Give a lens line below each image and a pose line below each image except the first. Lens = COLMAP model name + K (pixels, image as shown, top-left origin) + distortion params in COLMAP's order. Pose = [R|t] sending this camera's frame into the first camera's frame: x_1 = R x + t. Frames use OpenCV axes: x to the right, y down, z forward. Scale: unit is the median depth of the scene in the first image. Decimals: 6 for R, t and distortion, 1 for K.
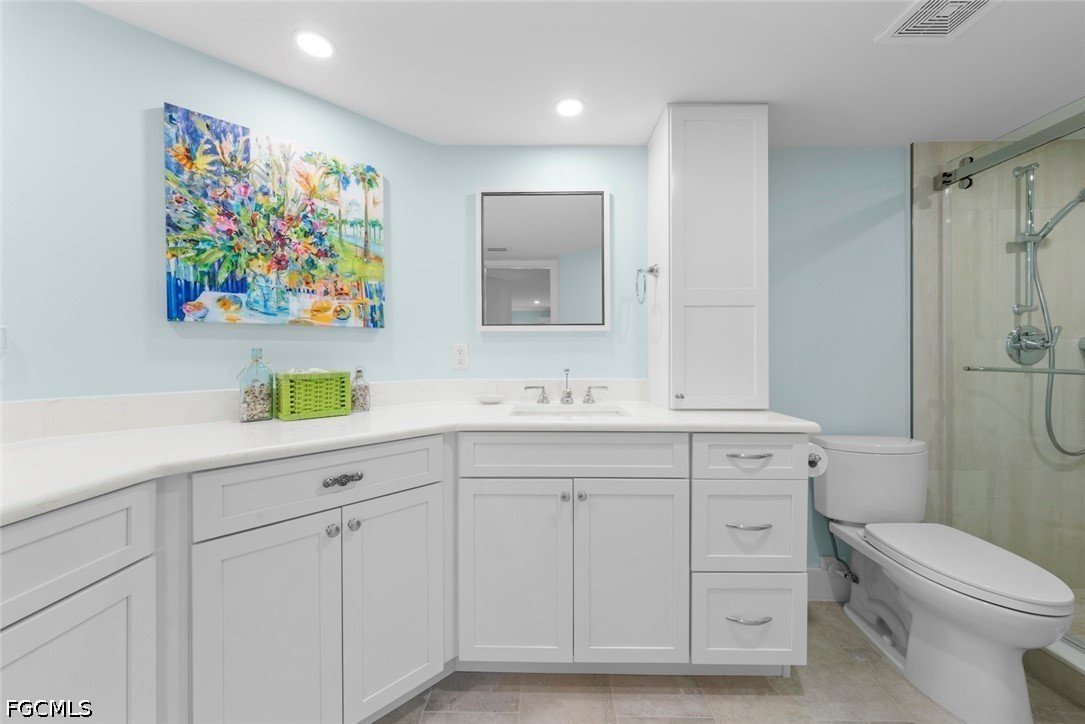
lens RADIAL K [[394.9, 0, 551.8], [0, 394.9, 356.8], [0, 0, 1]] dist [-0.015072, 0.000404]
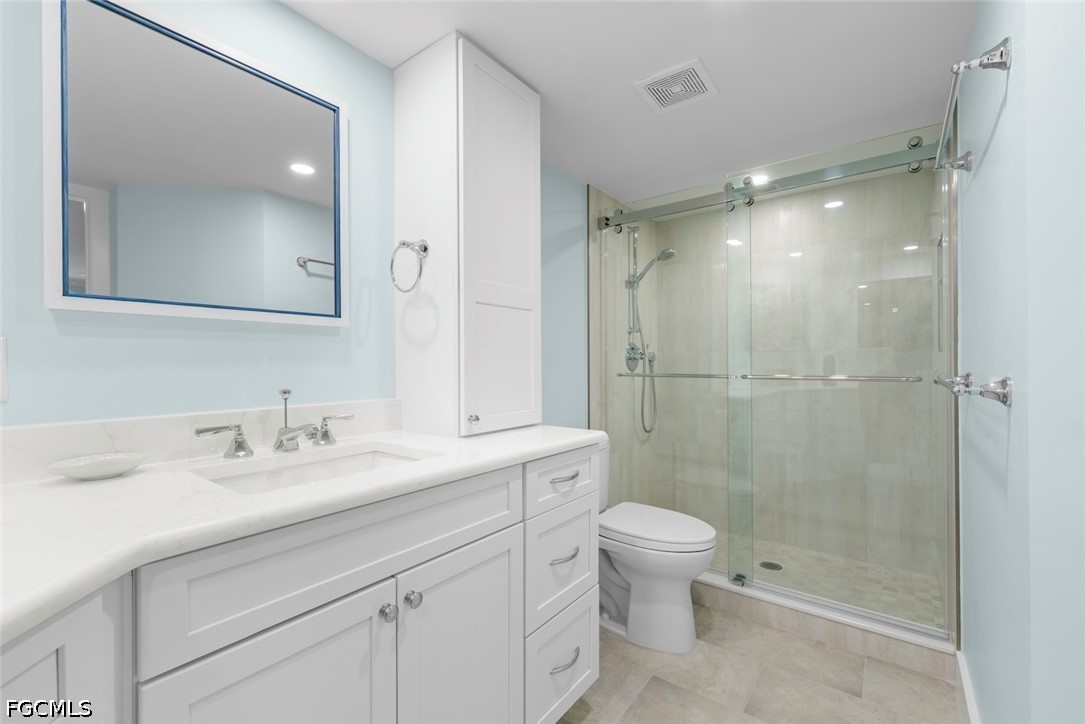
lens RADIAL K [[448.8, 0, 547.4], [0, 448.8, 362.8], [0, 0, 1]] dist [0.002335, -0.001114]
pose [[0.601698, 0.000437, 0.798724, -0.254563], [0.002044, 0.999996, -0.002086, -0.006093], [-0.798721, 0.002888, 0.601694, 0.304535]]
